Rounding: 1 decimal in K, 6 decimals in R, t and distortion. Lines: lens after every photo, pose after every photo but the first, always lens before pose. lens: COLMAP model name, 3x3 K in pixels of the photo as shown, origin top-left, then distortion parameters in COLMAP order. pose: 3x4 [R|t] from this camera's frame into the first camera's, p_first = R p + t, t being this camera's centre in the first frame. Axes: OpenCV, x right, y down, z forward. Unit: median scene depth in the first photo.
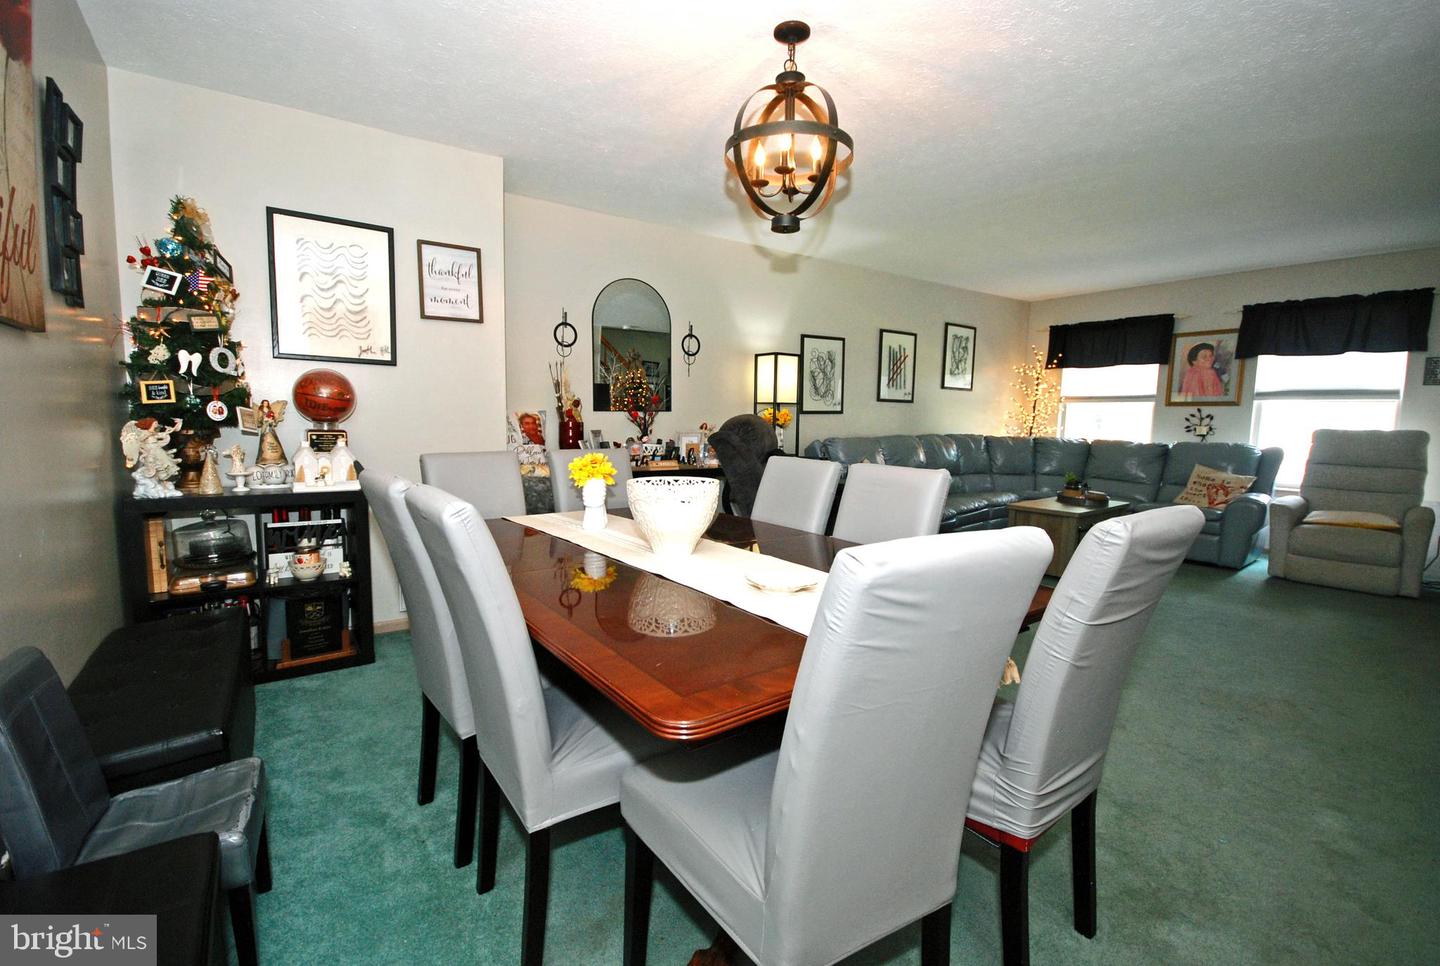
lens RADIAL K [[627.3, 0, 720.1], [0, 627.3, 480.3], [0, 0, 1]] dist [0.000506, 0.000097]
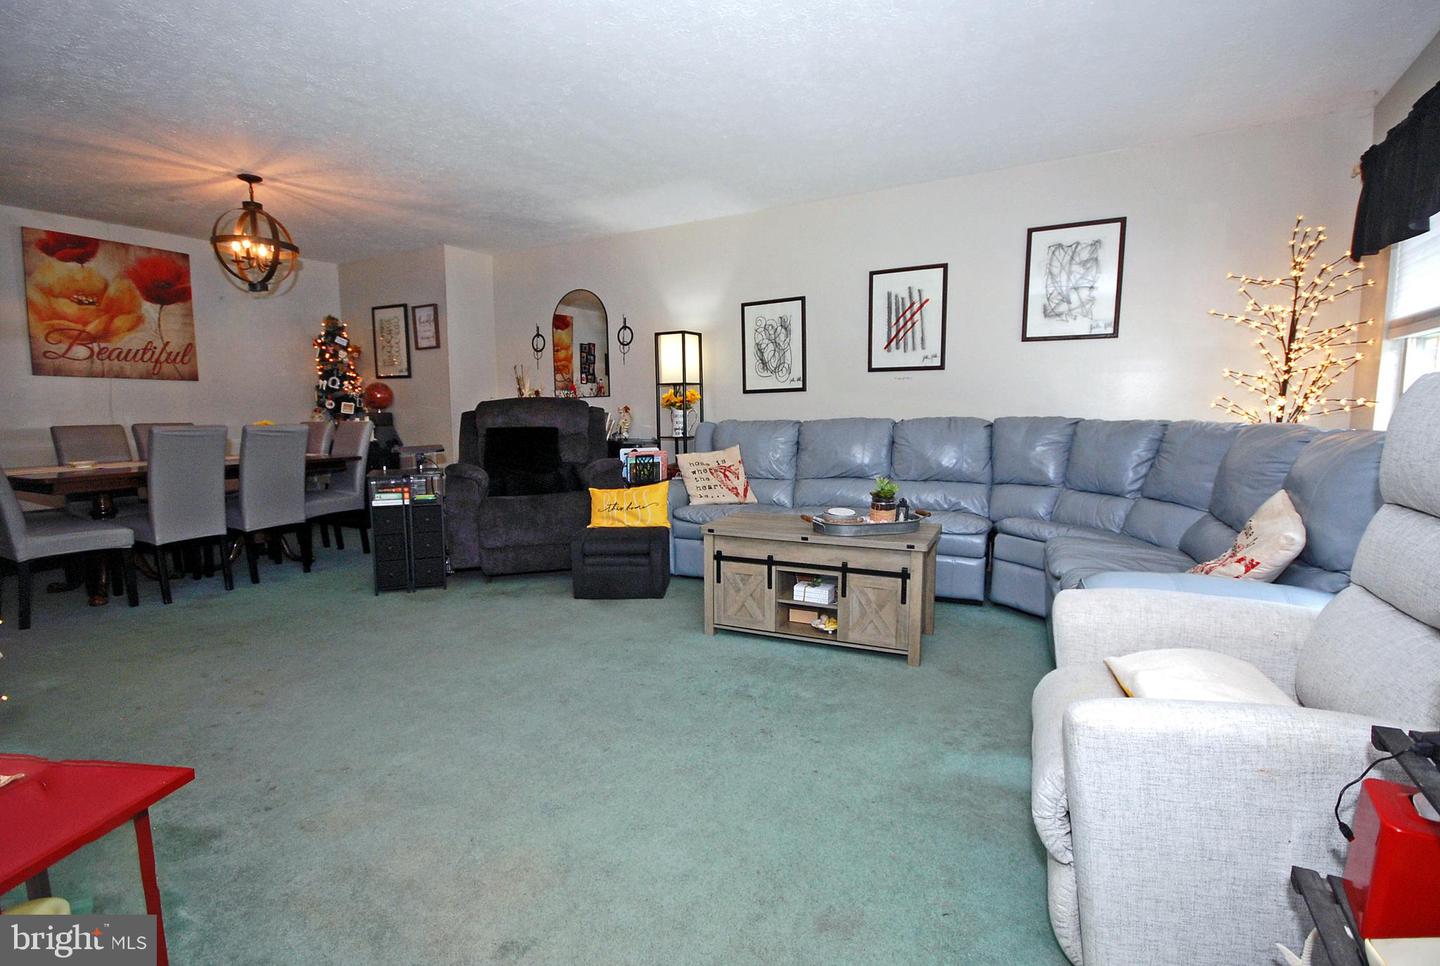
lens RADIAL K [[627.3, 0, 721.2], [0, 627.3, 481.2], [0, 0, 1]] dist [0.000506, 0.000097]
pose [[0.461879, 0.089528, -0.882413, 0.898841], [-0.071190, 0.995425, 0.063731, -0.035651], [0.884081, 0.033383, 0.466139, 0.552882]]
